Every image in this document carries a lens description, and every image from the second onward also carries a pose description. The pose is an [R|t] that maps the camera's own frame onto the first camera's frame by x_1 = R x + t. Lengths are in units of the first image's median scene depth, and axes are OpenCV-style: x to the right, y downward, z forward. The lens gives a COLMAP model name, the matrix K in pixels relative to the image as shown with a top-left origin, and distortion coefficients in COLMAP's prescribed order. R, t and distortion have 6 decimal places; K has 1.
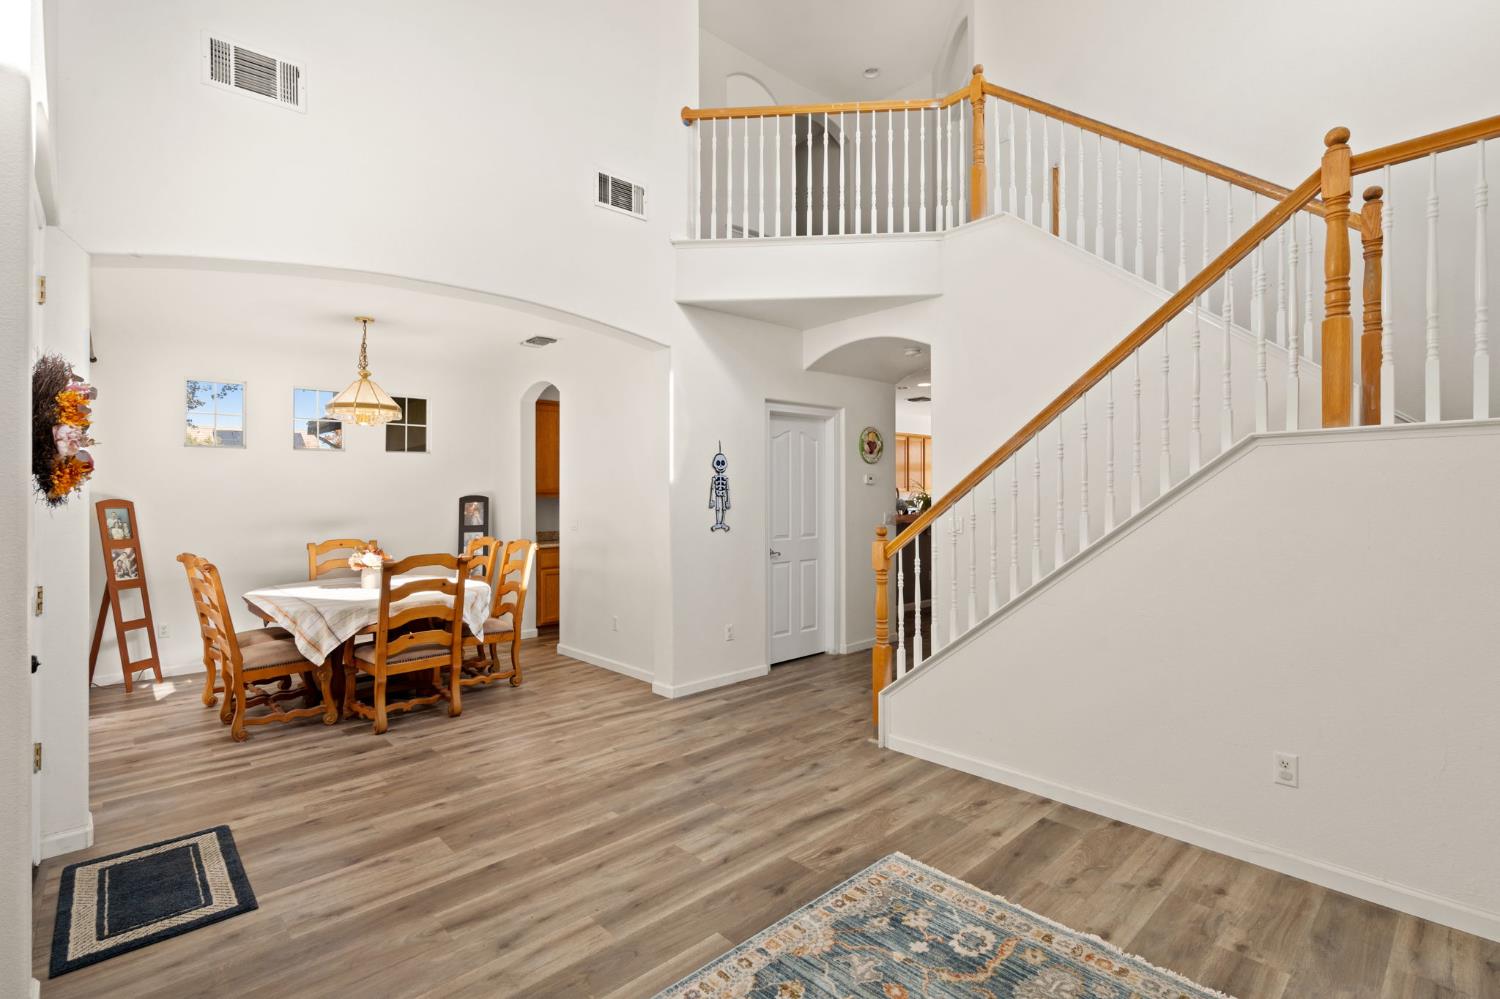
lens RADIAL K [[698.3, 0, 753.8], [0, 698.3, 492.9], [0, 0, 1]] dist [-0.001779, 0.001218]
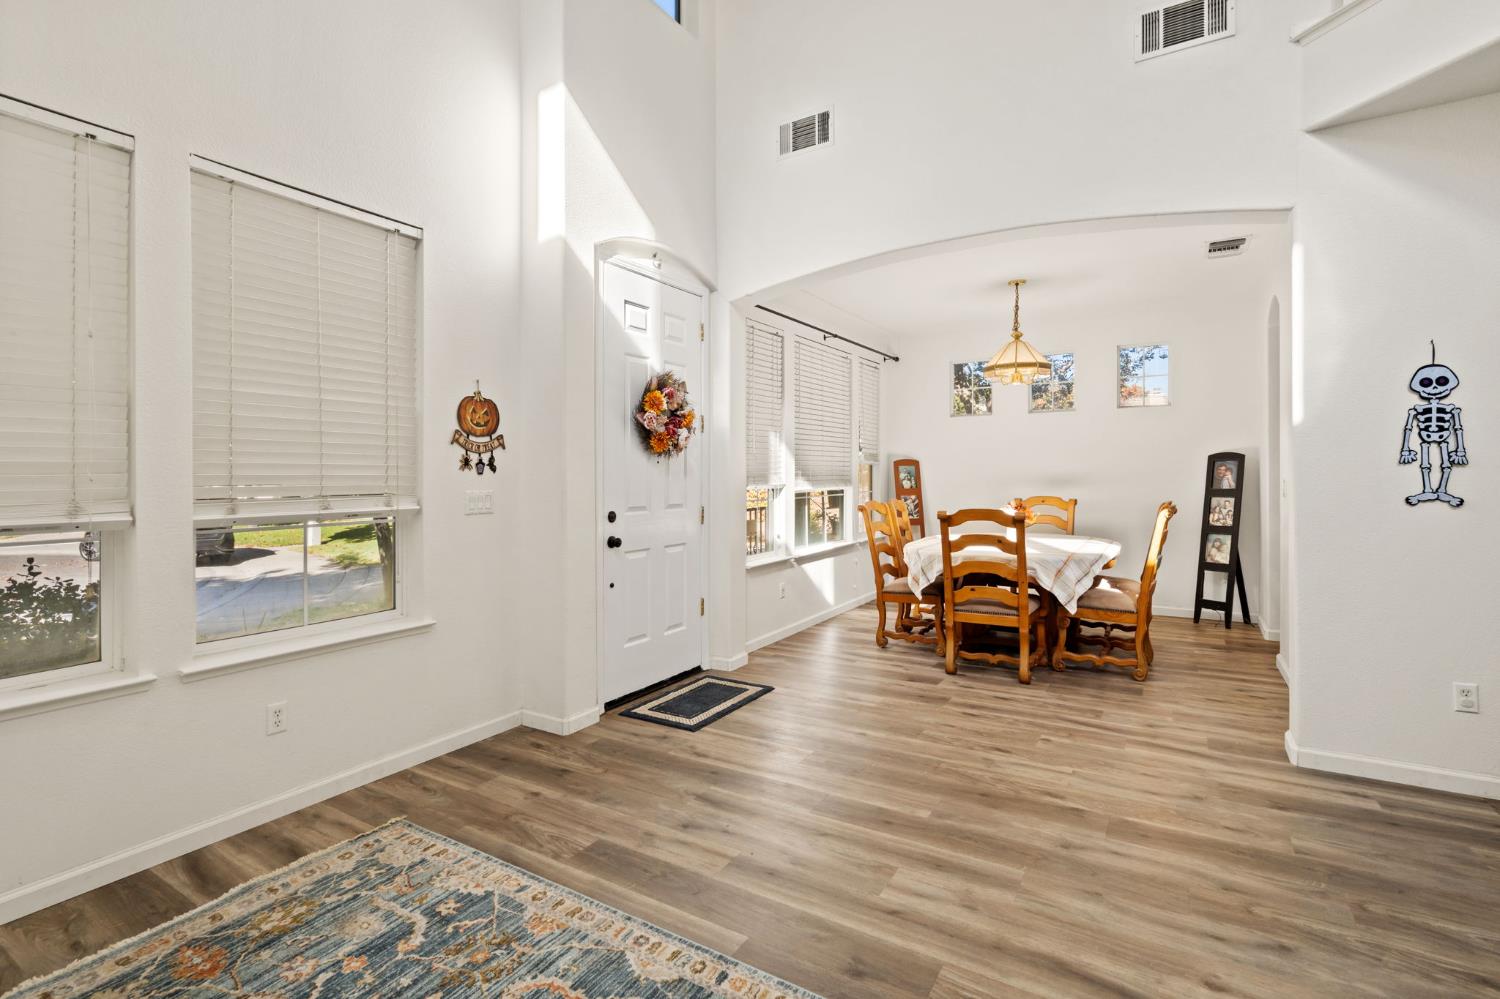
lens RADIAL K [[698.3, 0, 729.5], [0, 698.3, 466.8], [0, 0, 1]] dist [-0.001779, 0.001218]
pose [[0.257215, 0.000694, -0.966354, 0.382509], [0.011832, 0.999923, 0.003868, 0.017212], [0.966282, -0.012429, 0.257187, 0.368633]]
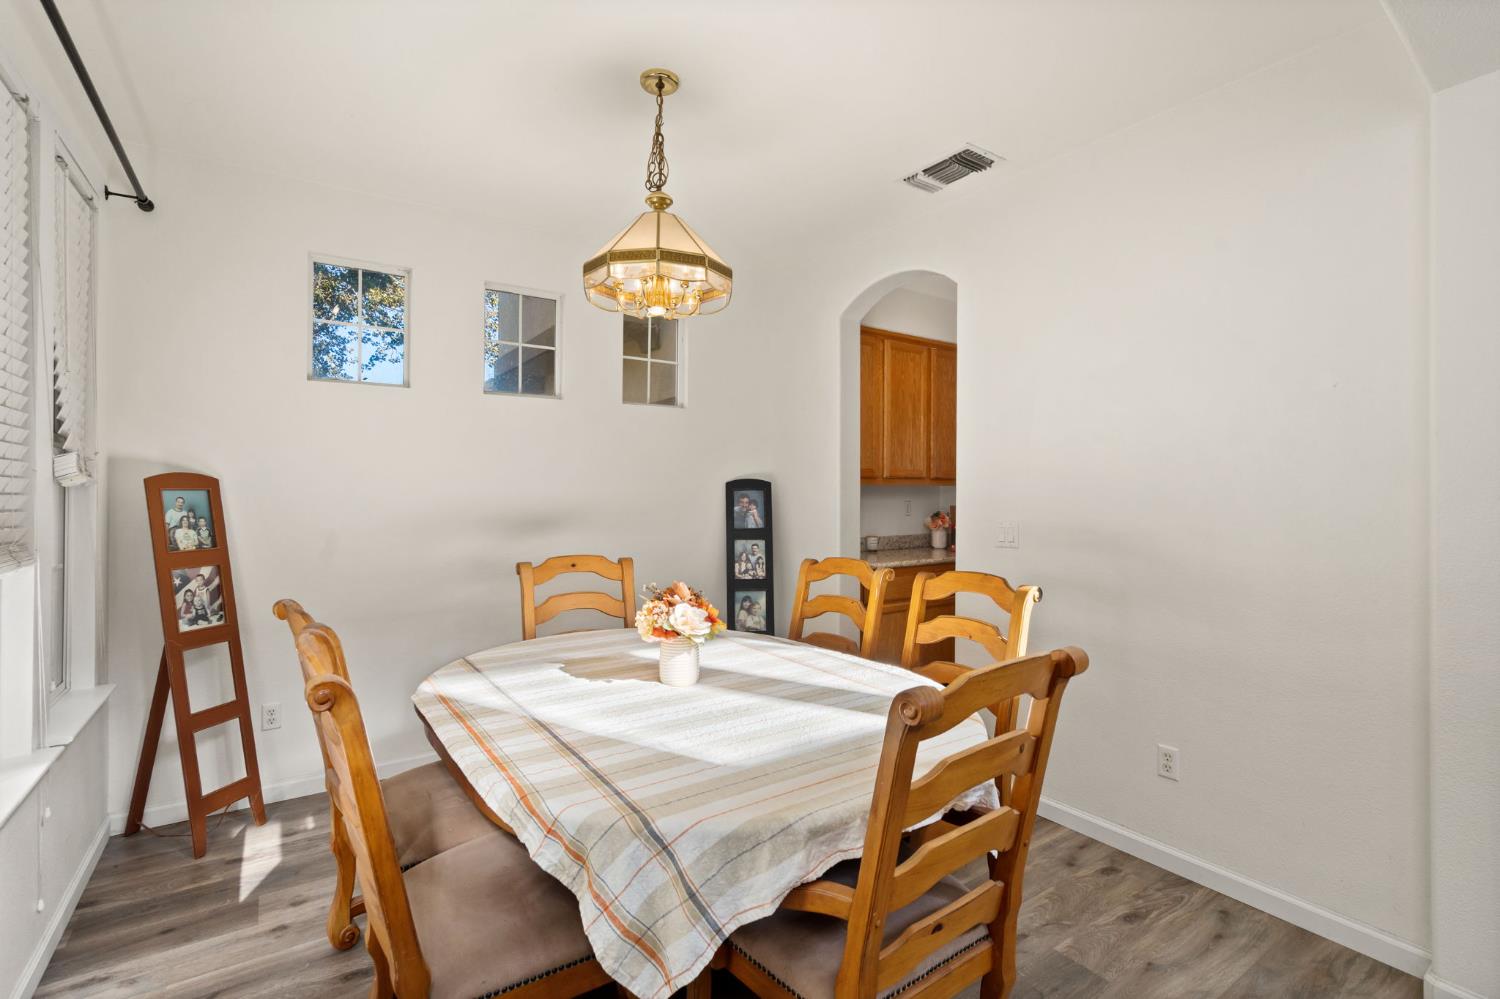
lens RADIAL K [[698.3, 0, 762.8], [0, 698.3, 496.4], [0, 0, 1]] dist [-0.001779, 0.001218]
pose [[0.990475, 0.015589, -0.136804, -0.490668], [-0.013566, 0.999785, 0.015702, 0.014768], [0.137019, -0.013697, 0.990474, 0.642571]]
